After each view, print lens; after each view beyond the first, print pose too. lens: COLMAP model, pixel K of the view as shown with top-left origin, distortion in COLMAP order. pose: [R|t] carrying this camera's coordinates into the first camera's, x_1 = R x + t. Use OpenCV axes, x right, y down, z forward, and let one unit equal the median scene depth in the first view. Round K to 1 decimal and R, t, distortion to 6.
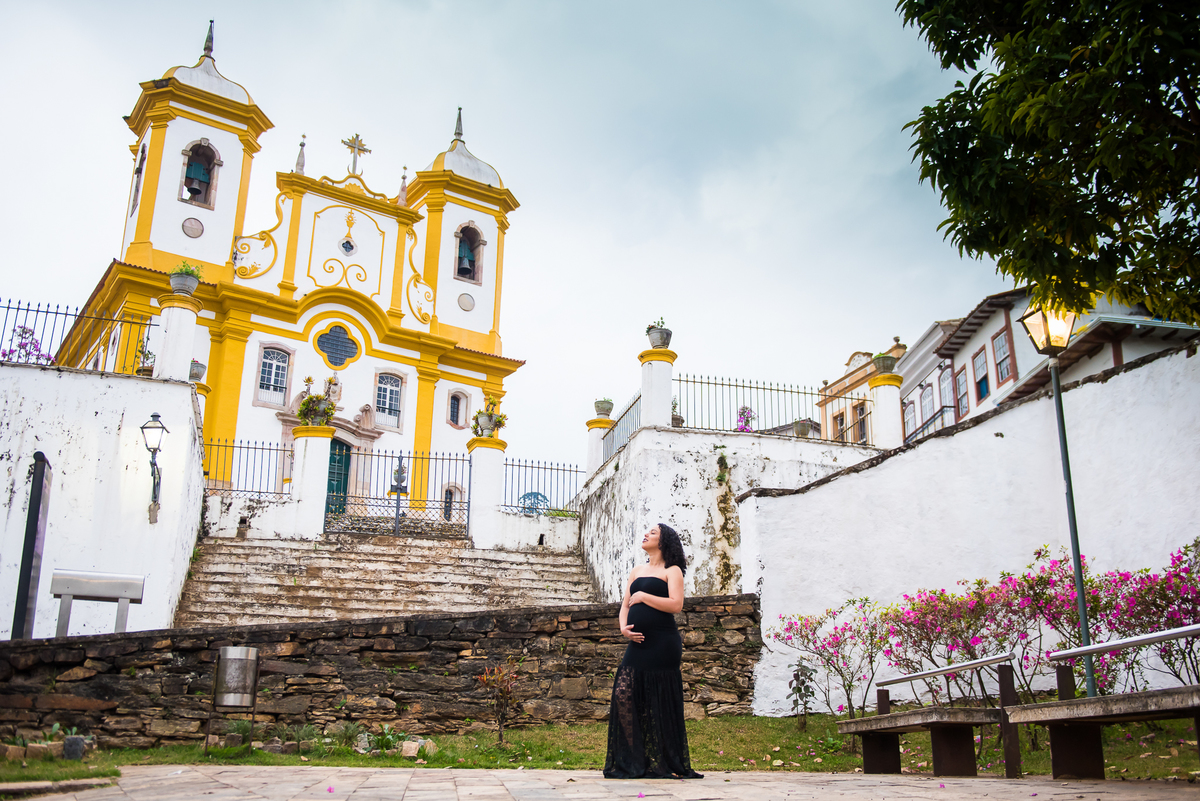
lens RADIAL K [[1086.2, 0, 599.7], [0, 1086.2, 431.2], [0, 0, 1]] dist [-0.011191, 0.000000]
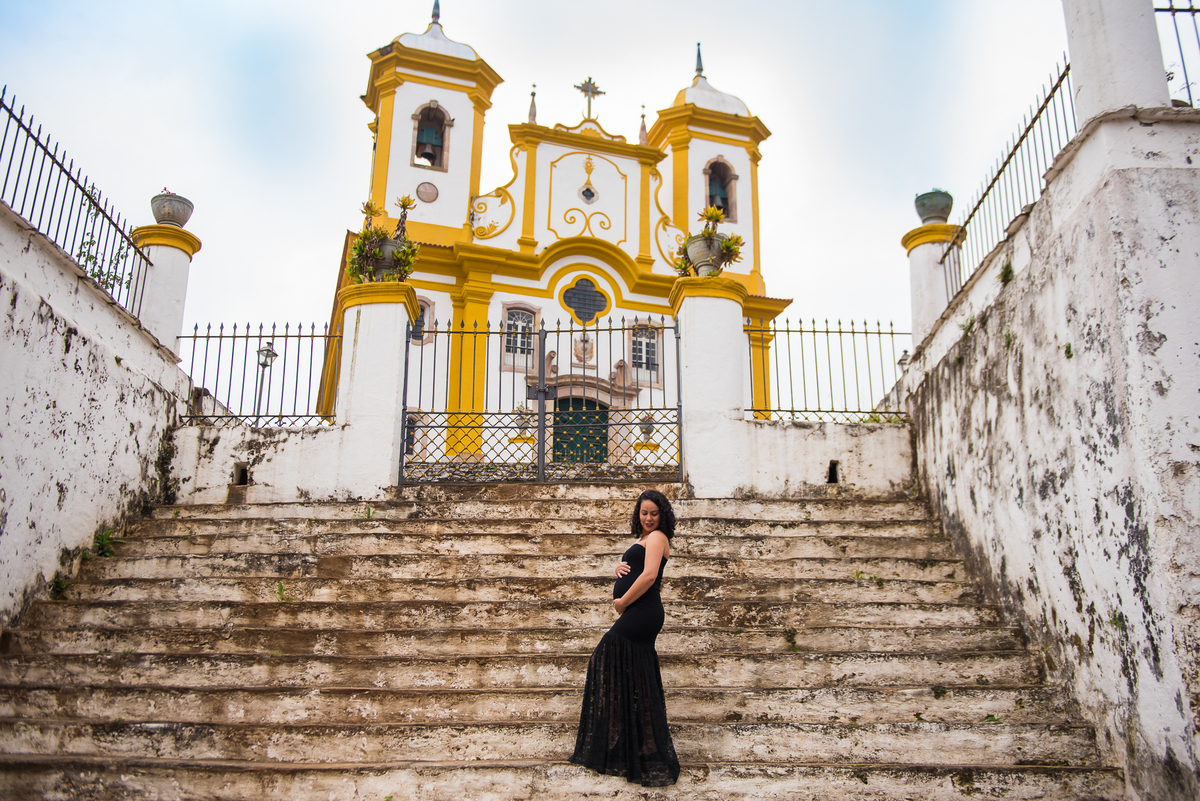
lens RADIAL K [[962.4, 0, 621.5], [0, 962.4, 394.3], [0, 0, 1]] dist [-0.014796, -0.006925]
pose [[0.963631, -0.089302, -0.251873, -0.032779], [0.084946, 0.995988, -0.028138, 0.067690], [0.253375, 0.005719, 0.967351, 0.548804]]
